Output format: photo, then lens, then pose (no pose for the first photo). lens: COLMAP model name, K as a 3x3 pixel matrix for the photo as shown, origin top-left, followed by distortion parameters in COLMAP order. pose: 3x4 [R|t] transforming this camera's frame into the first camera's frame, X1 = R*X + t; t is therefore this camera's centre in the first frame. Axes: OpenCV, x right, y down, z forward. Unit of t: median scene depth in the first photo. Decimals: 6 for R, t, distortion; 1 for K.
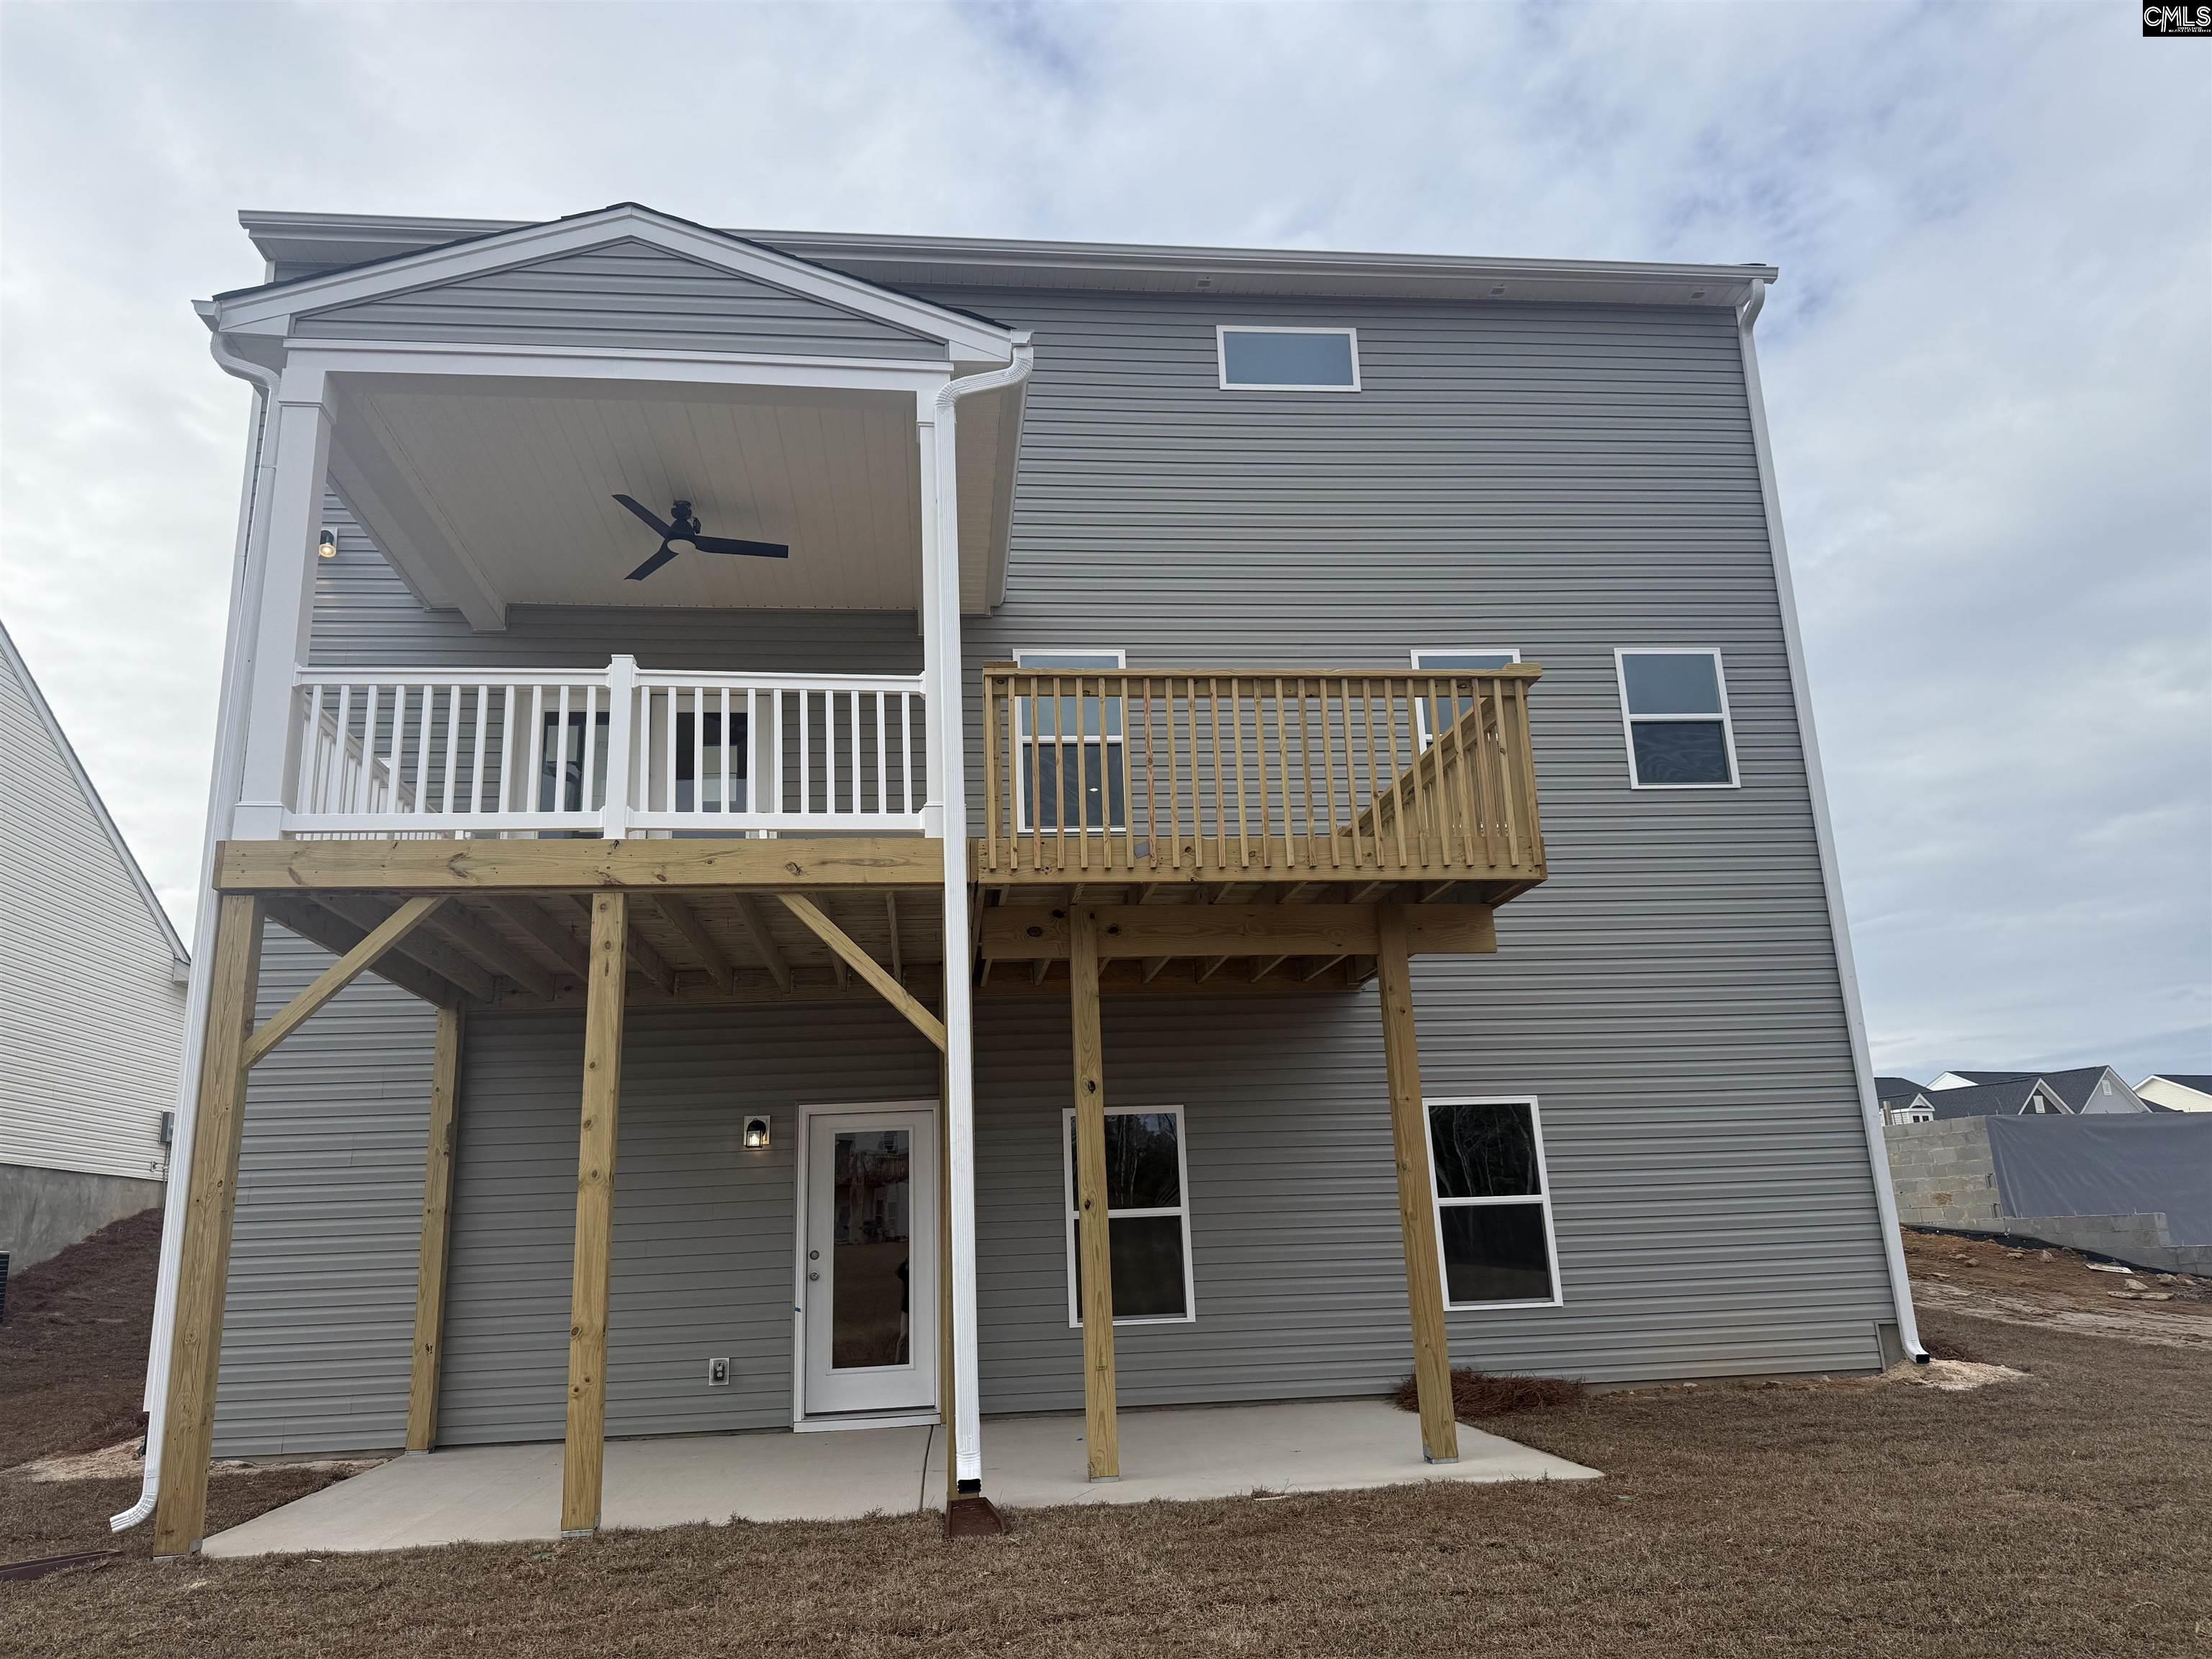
lens RADIAL K [[1545.5, 0, 1110.3], [0, 1545.5, 833.8], [0, 0, 1]] dist [0.106028, -0.178246]
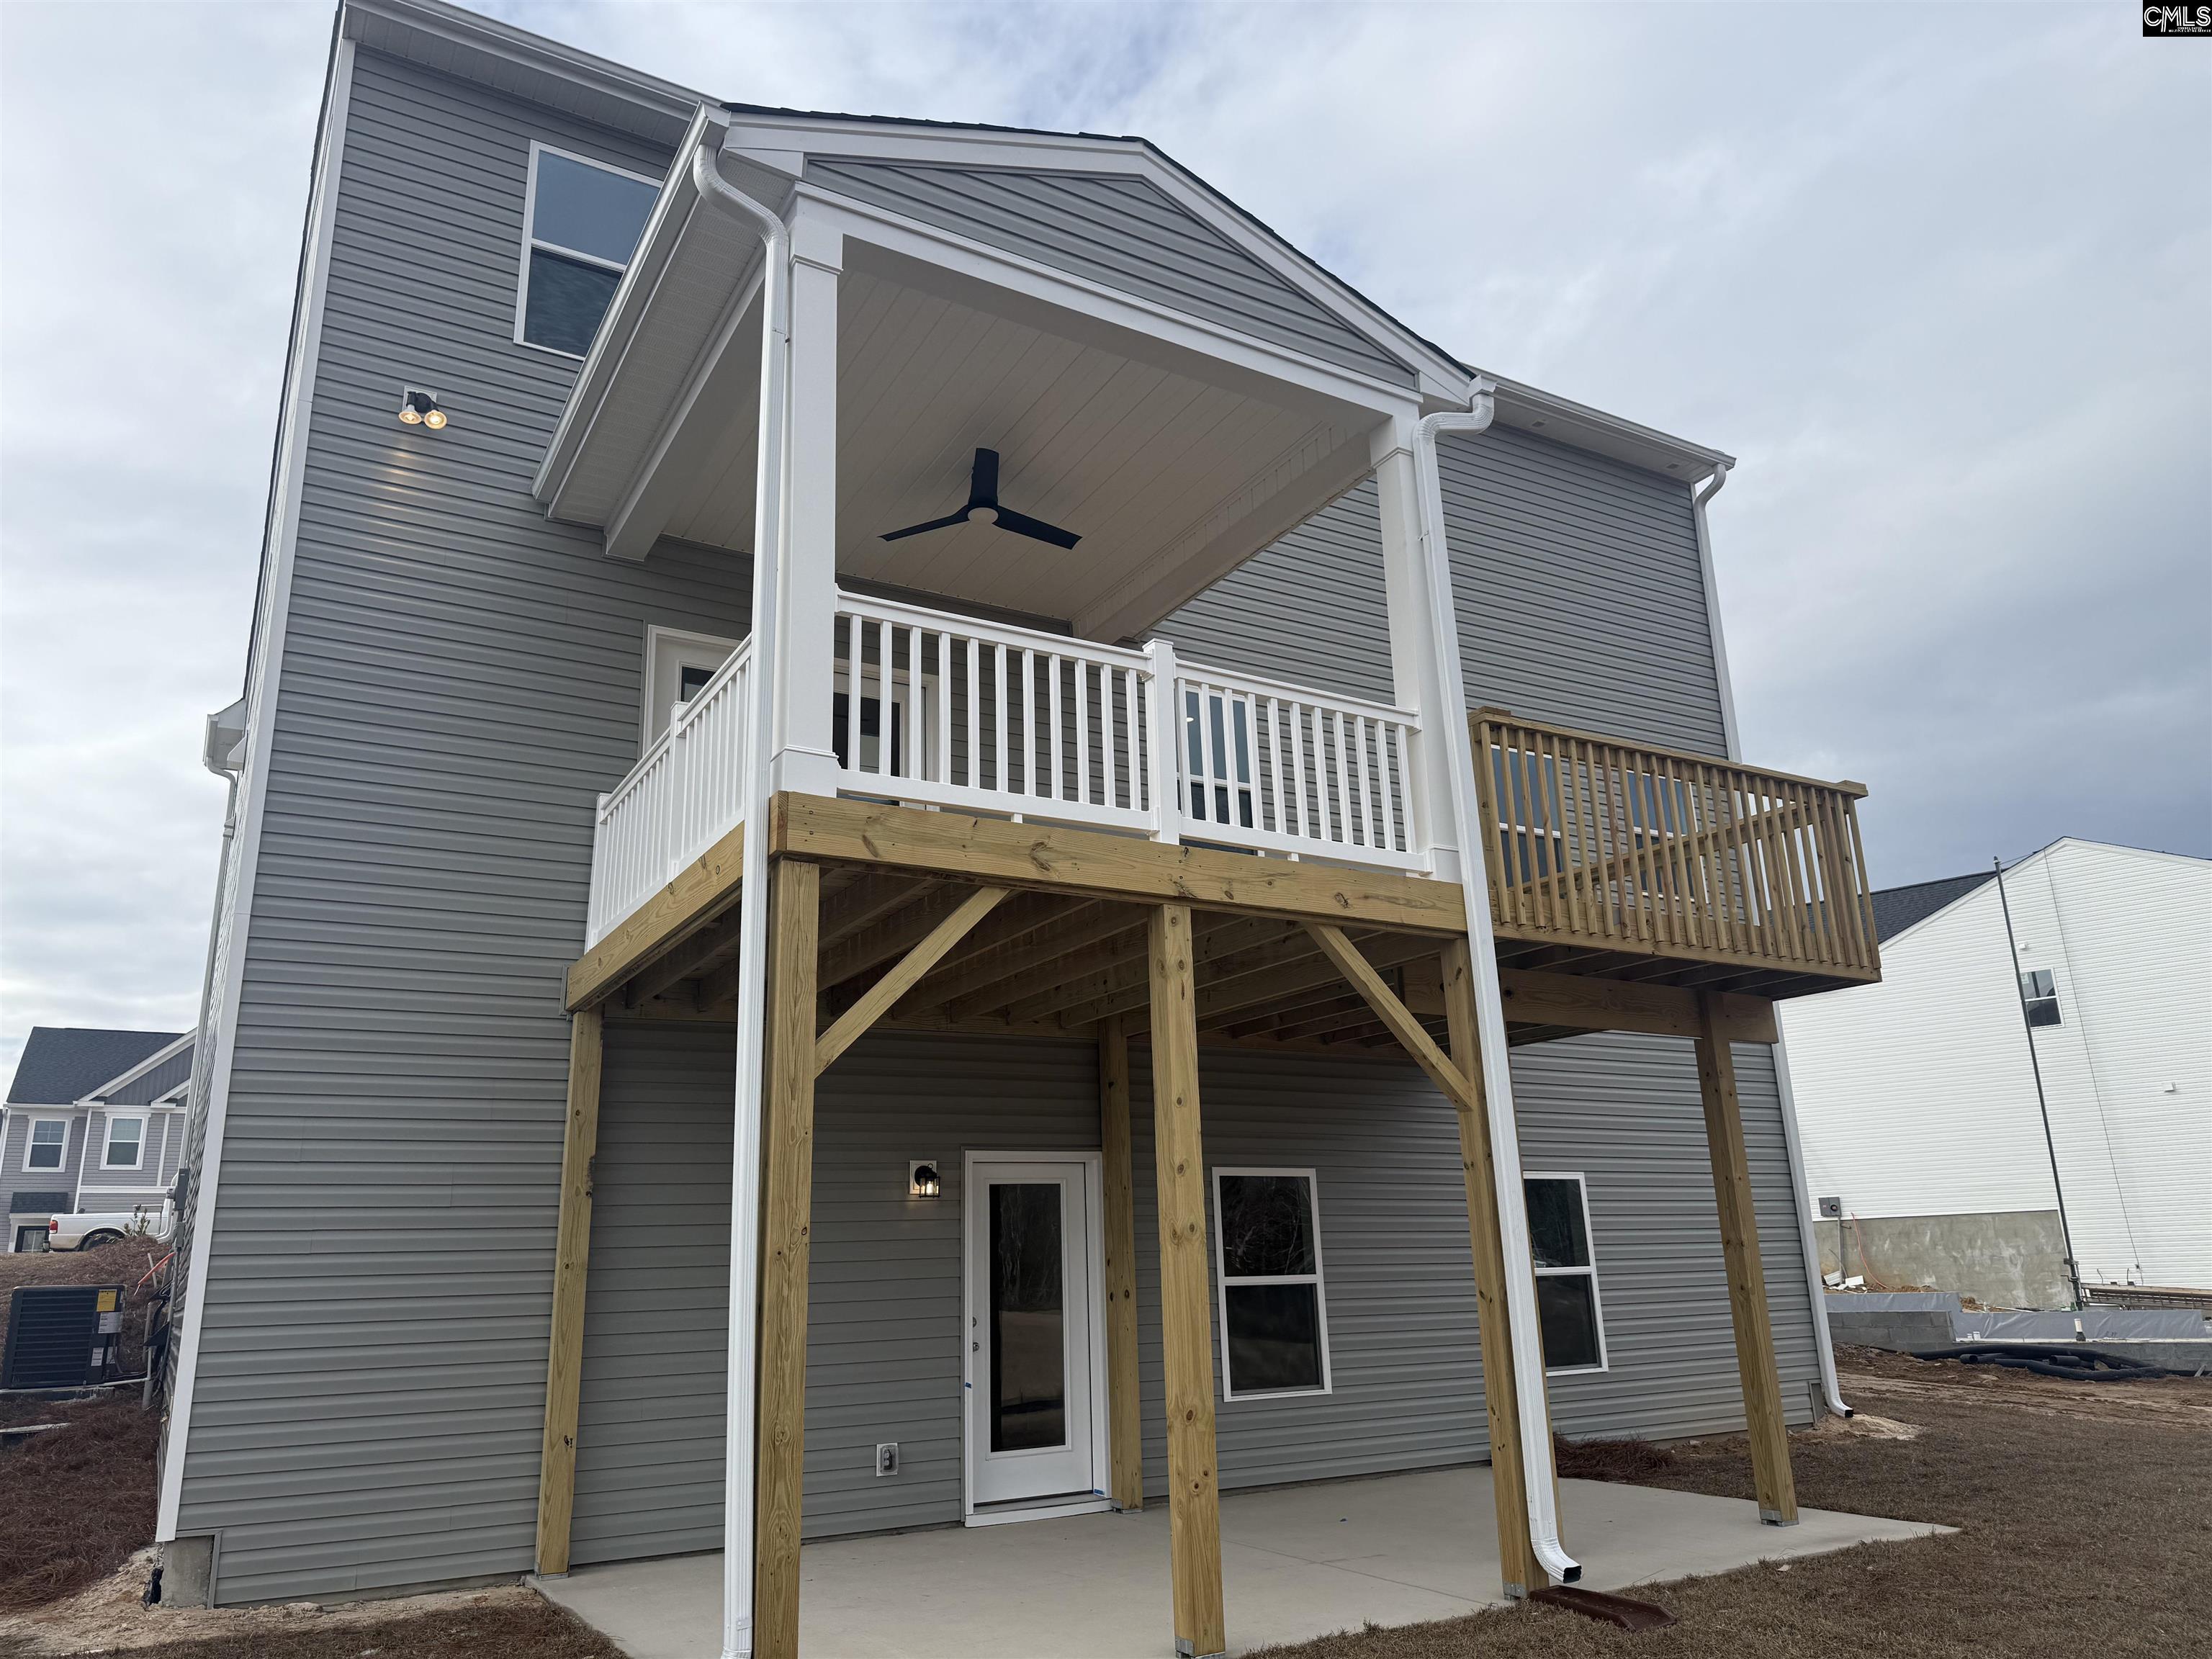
lens RADIAL K [[1542.9, 0, 1106.0], [0, 1542.9, 829.5], [0, 0, 1]] dist [0.111363, -0.183600]
pose [[0.912603, 0.123348, 0.389795, -0.531846], [-0.108318, 0.992280, -0.060403, 0.039516], [-0.394236, 0.012902, 0.918919, 0.160859]]
